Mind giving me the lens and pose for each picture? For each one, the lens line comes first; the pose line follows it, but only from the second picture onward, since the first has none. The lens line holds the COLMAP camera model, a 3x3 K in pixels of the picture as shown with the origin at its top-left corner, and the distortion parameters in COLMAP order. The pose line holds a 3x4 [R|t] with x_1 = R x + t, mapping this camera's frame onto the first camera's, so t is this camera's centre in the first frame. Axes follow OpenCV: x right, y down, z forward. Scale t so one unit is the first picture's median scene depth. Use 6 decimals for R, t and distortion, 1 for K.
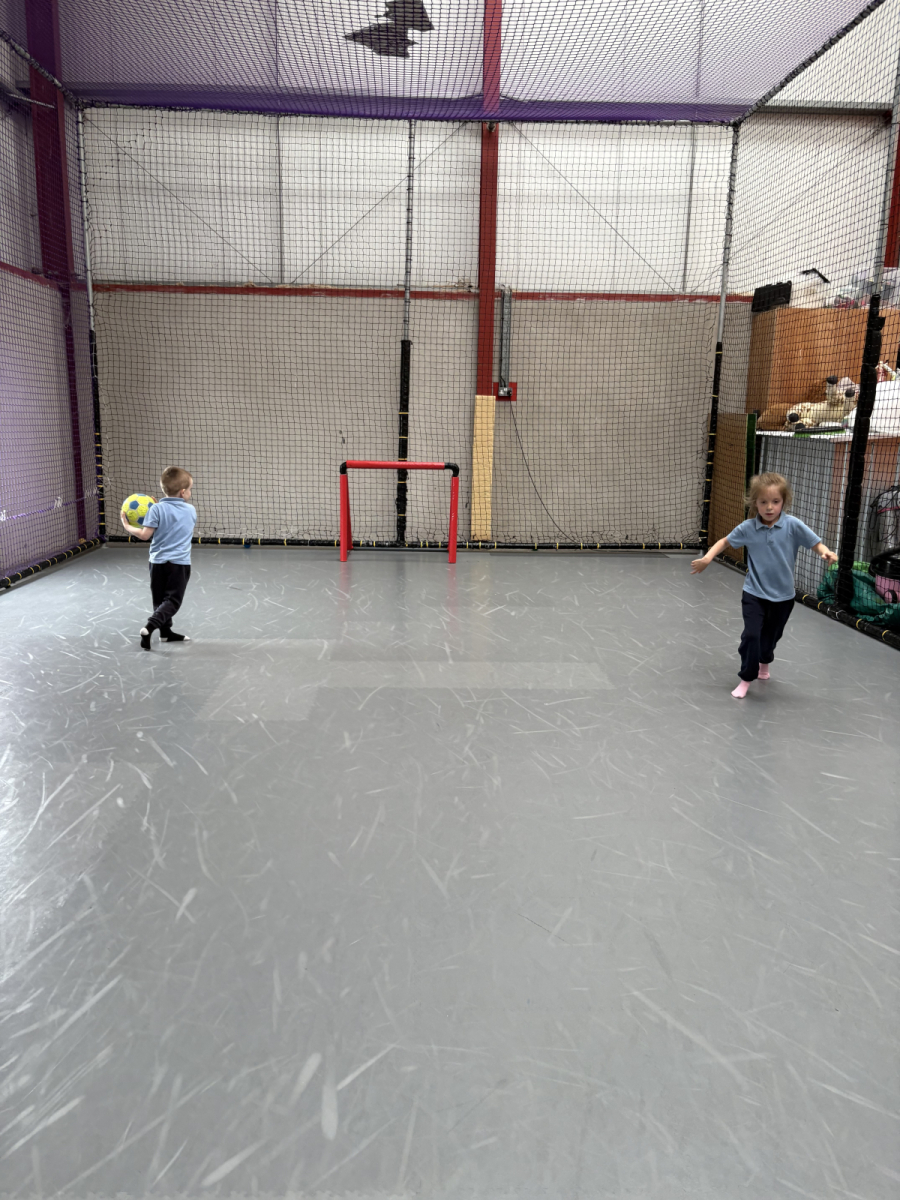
lens RADIAL K [[913.5, 0, 445.8], [0, 913.5, 616.1], [0, 0, 1]] dist [0.001493, -0.010694]
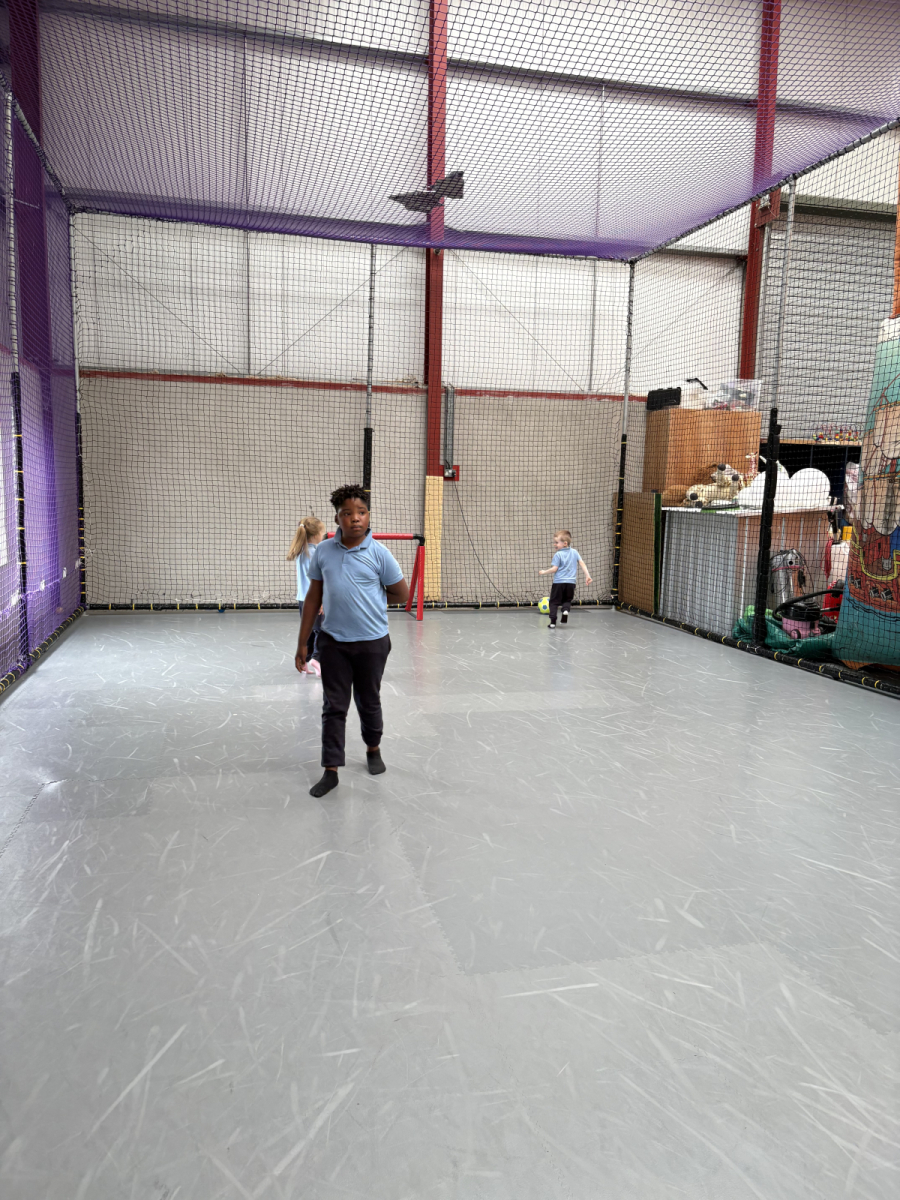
lens RADIAL K [[913.1, 0, 463.1], [0, 913.1, 621.0], [0, 0, 1]] dist [0.001129, -0.010012]
pose [[0.976320, -0.024999, 0.214884, -0.178725], [0.039745, 0.997121, -0.064576, 0.017359], [-0.212651, 0.071587, 0.974502, -0.119878]]
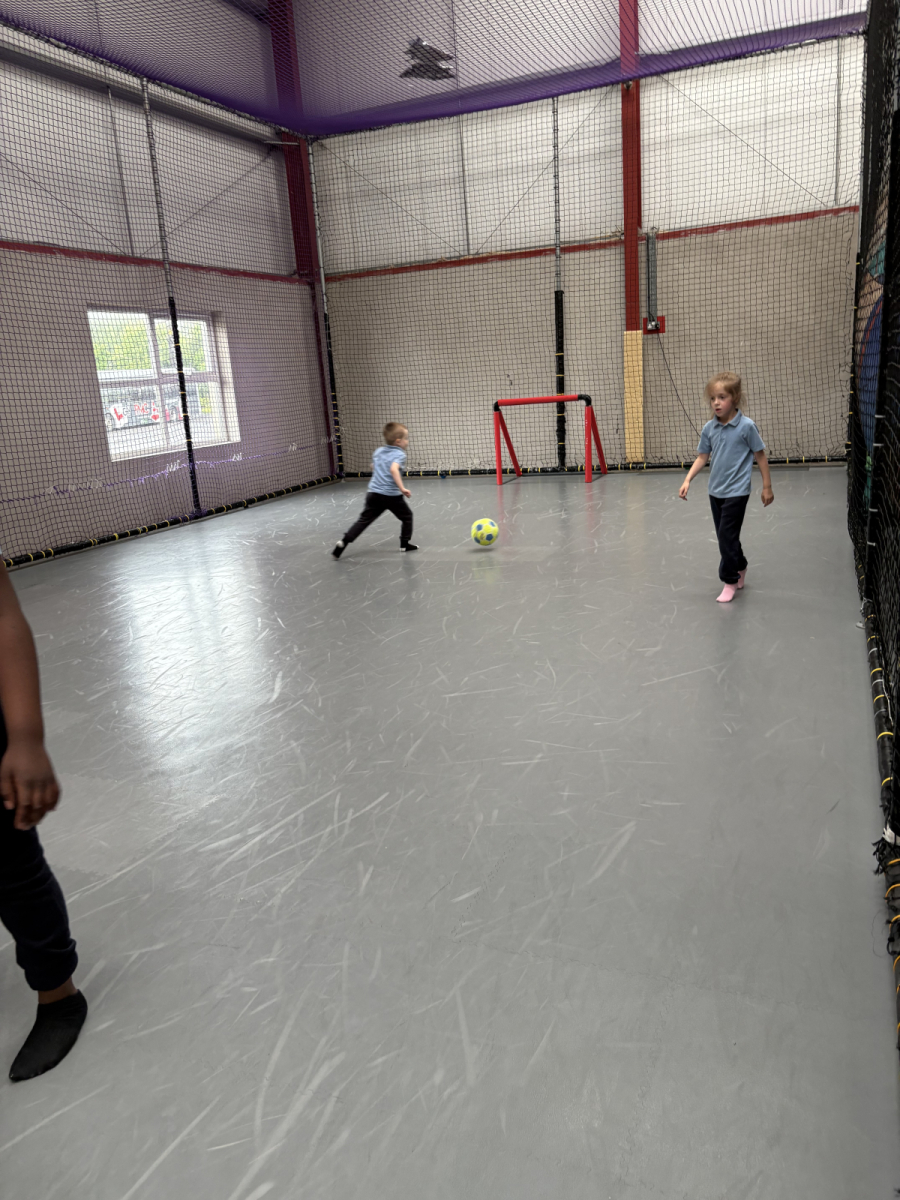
lens RADIAL K [[913.5, 0, 445.8], [0, 913.5, 616.1], [0, 0, 1]] dist [0.001493, -0.010694]
pose [[0.907673, 0.021820, -0.419111, 0.320236], [0.001456, 0.998478, 0.055137, 0.045870], [0.419676, -0.050657, 0.906260, -0.130468]]
